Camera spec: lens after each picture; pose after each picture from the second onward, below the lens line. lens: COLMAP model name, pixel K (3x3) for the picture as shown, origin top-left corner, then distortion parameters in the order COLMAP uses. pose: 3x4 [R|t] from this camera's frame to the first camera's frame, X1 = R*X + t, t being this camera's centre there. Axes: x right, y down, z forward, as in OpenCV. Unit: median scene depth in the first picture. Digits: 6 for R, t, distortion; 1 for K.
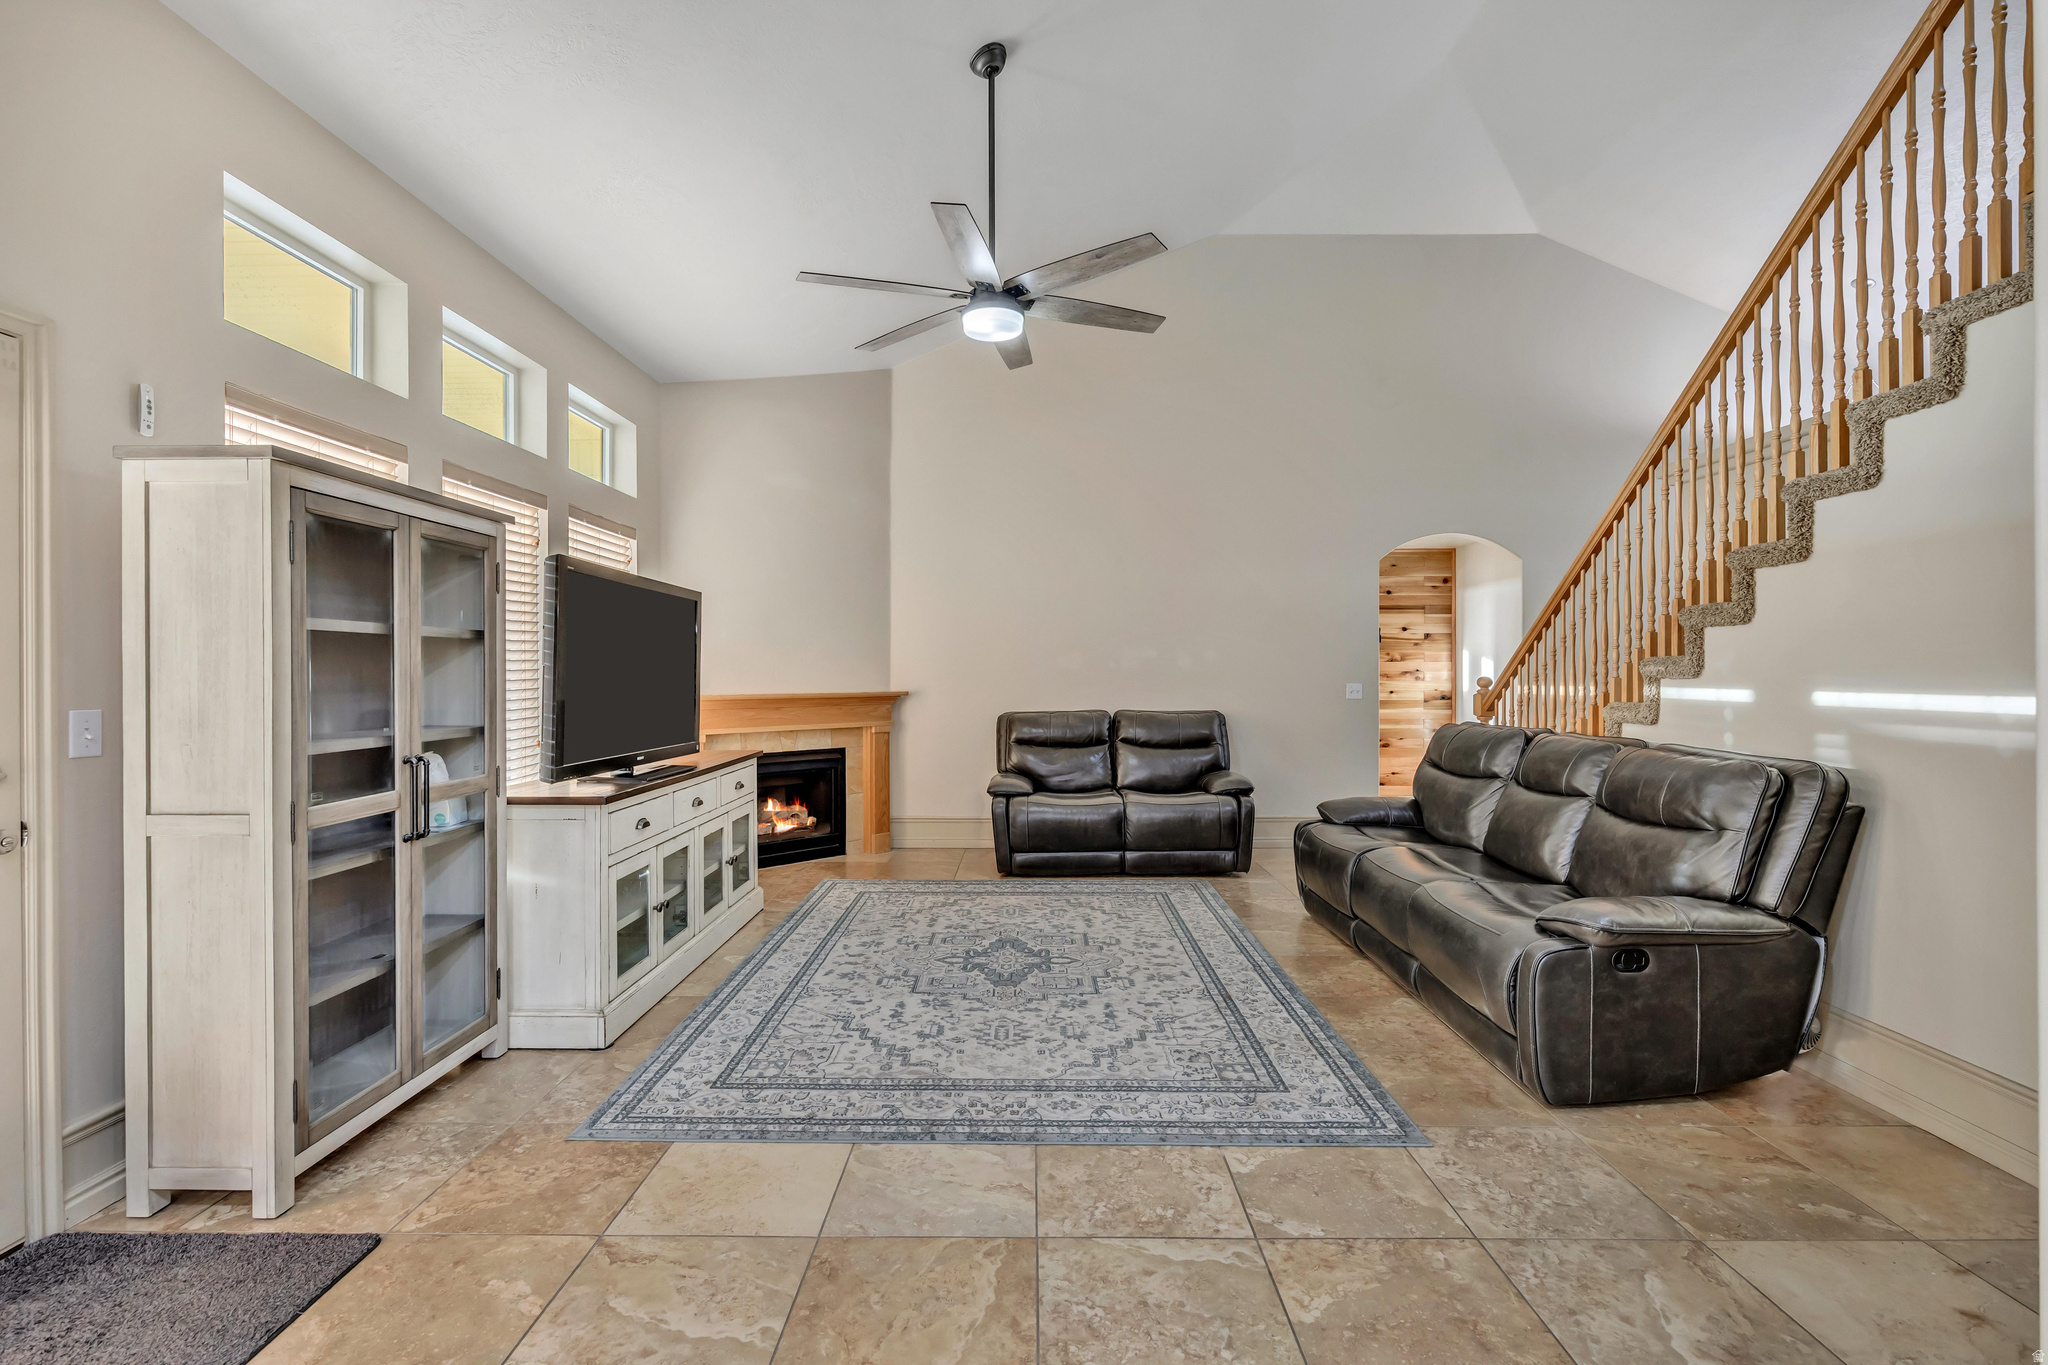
lens RADIAL K [[849.4, 0, 1026.9], [0, 849.4, 677.1], [0, 0, 1]] dist [0.000973, 0.000139]
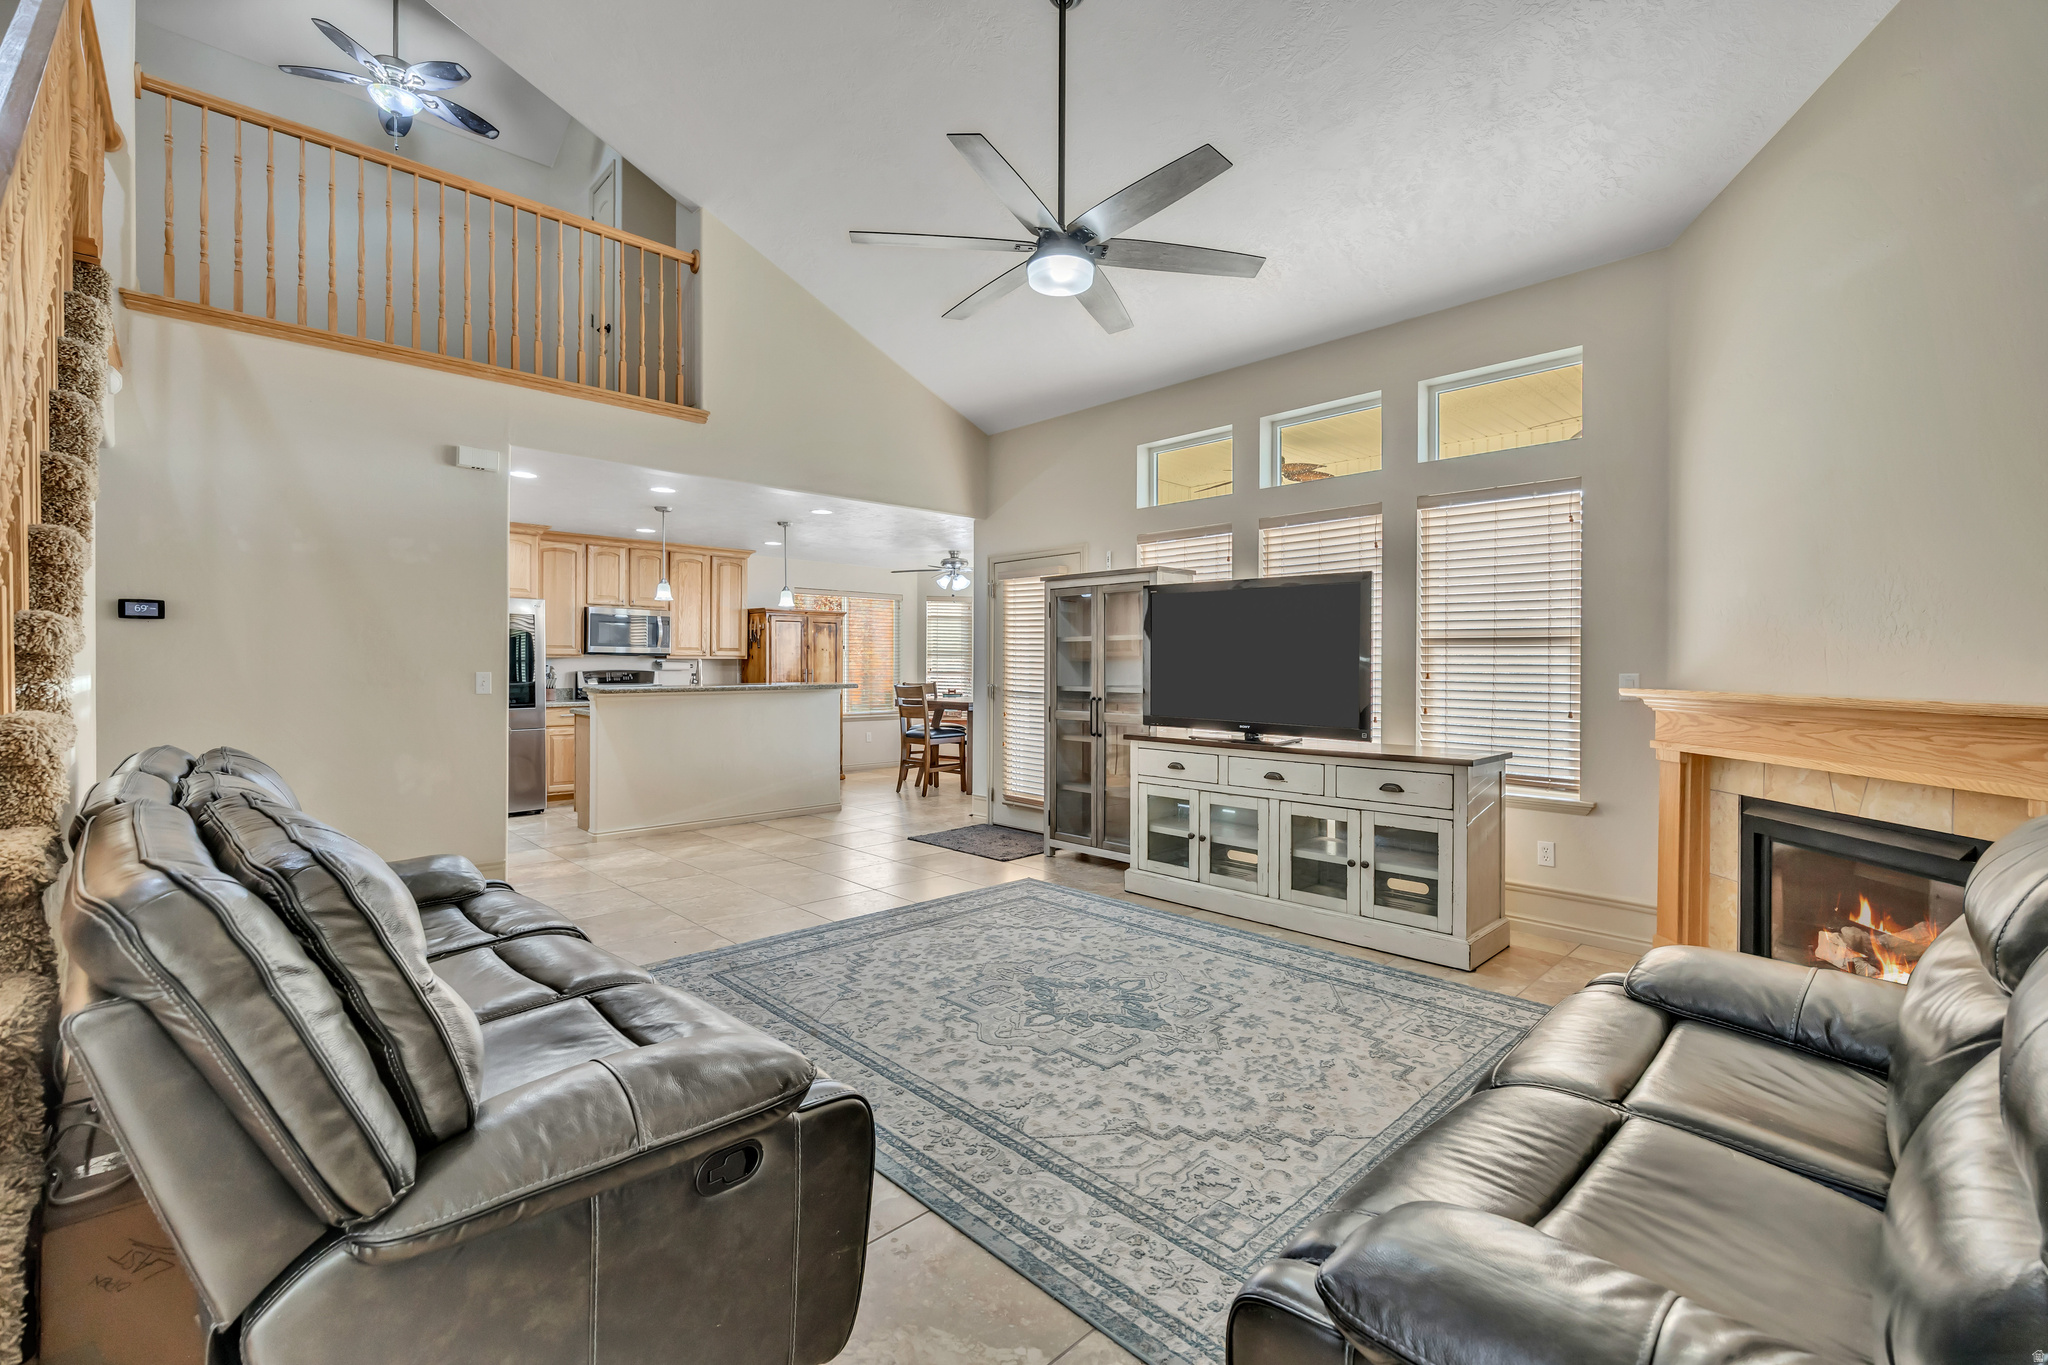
lens RADIAL K [[890.8, 0, 1018.2], [0, 890.8, 675.1], [0, 0, 1]] dist [-0.000614, 0.000385]
pose [[-0.711086, 0.006466, -0.703075, 0.791111], [-0.005851, 0.999869, 0.015113, 0.006266], [0.703081, 0.014860, -0.710955, 1.961715]]
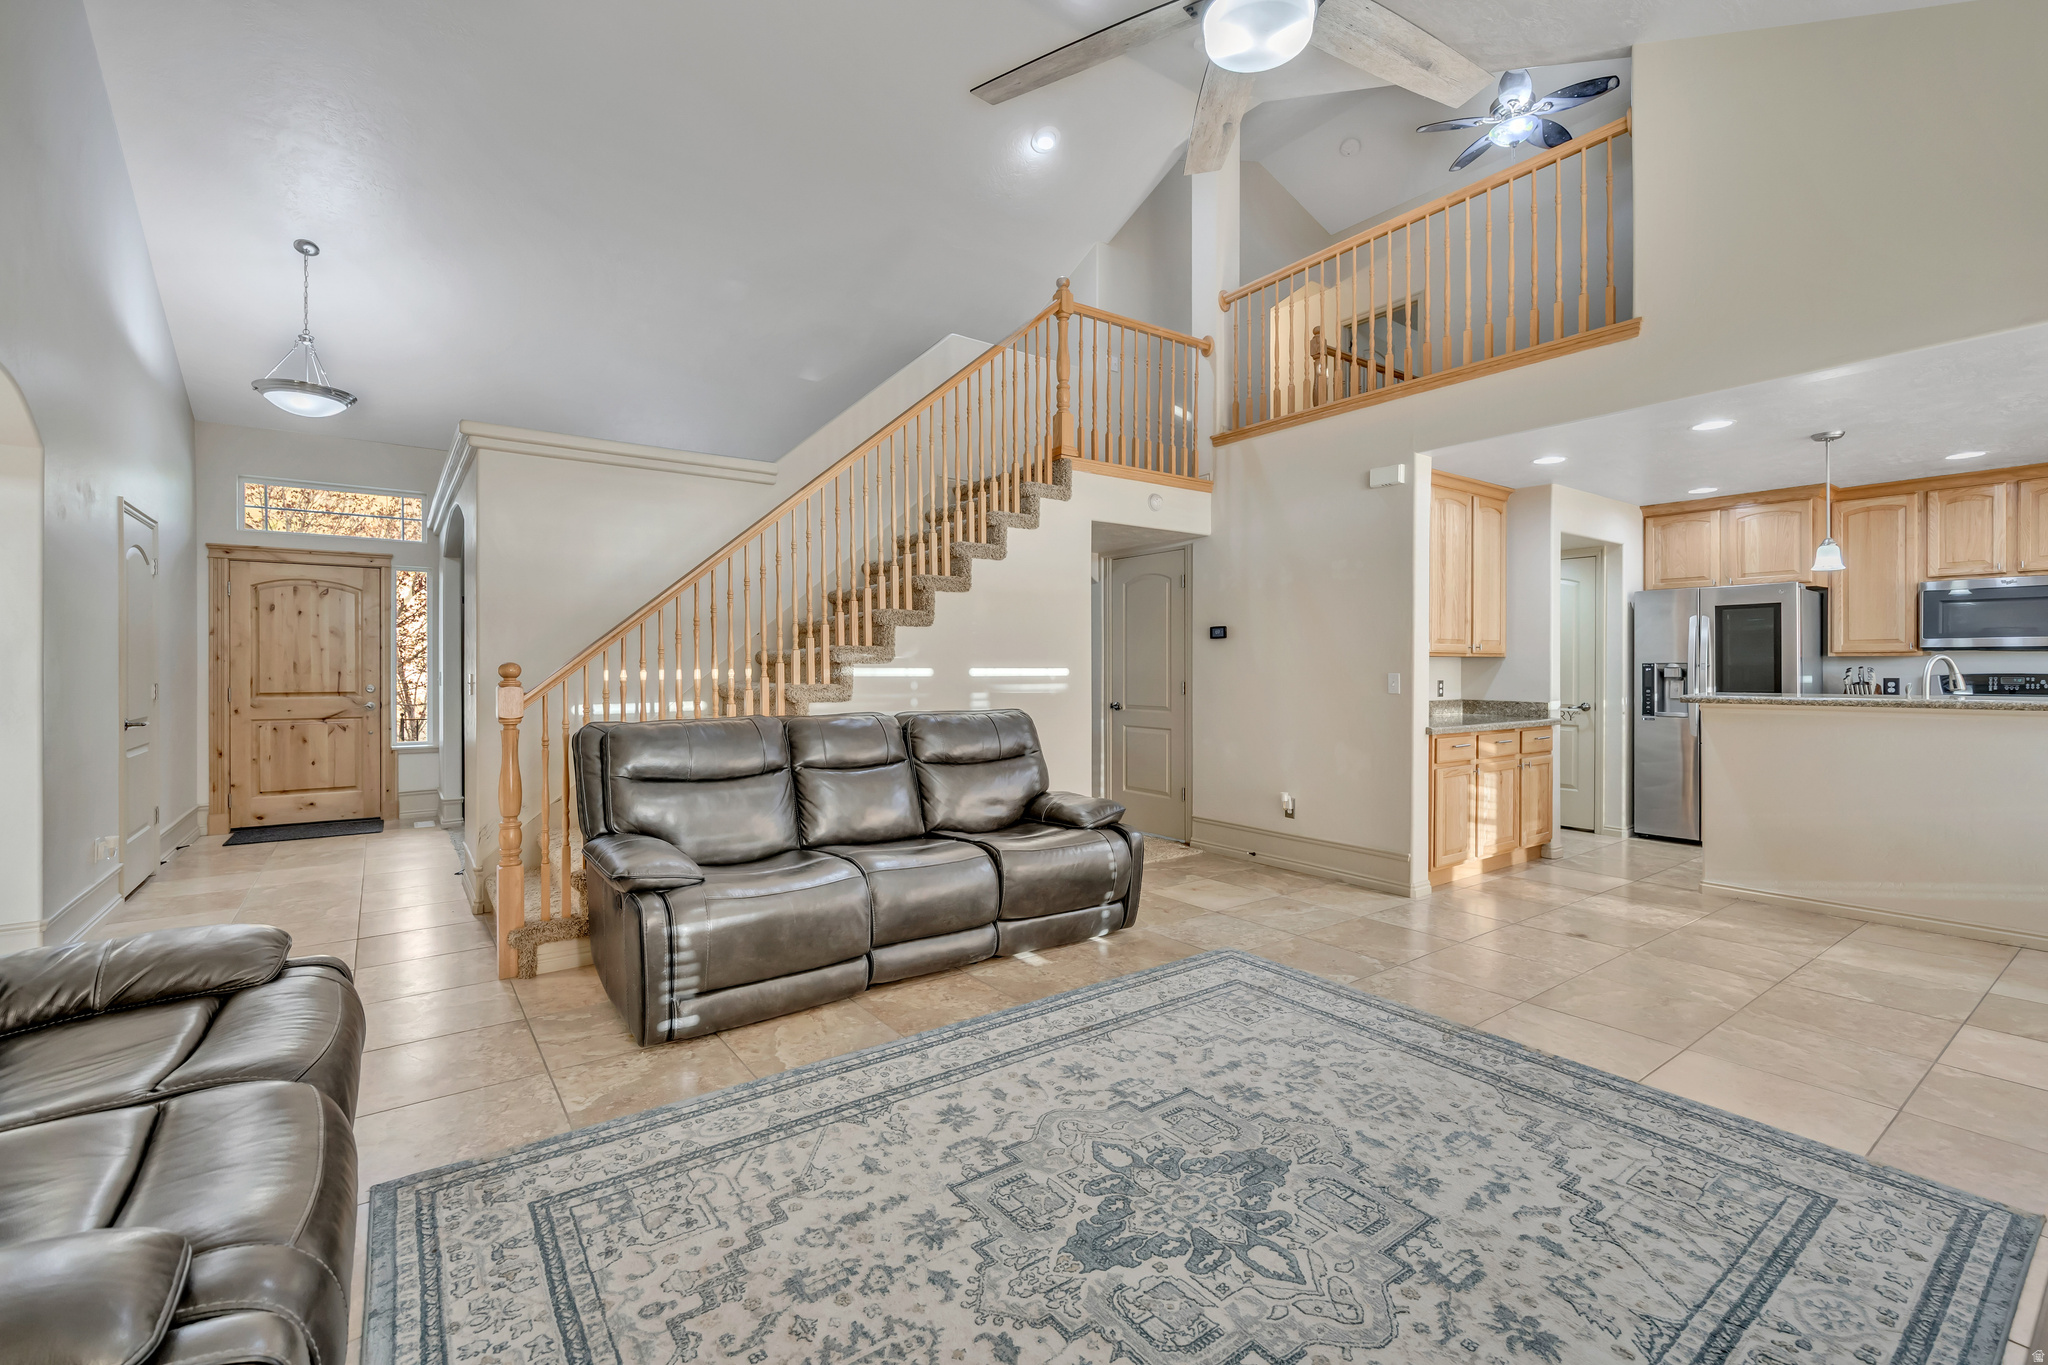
lens RADIAL K [[890.8, 0, 1030.6], [0, 890.8, 670.9], [0, 0, 1]] dist [-0.000614, 0.000385]
pose [[-0.594443, 0.000104, 0.804138, -0.500712], [0.006660, 0.999966, 0.004794, 0.012979], [-0.804110, 0.008206, -0.594424, 1.747657]]
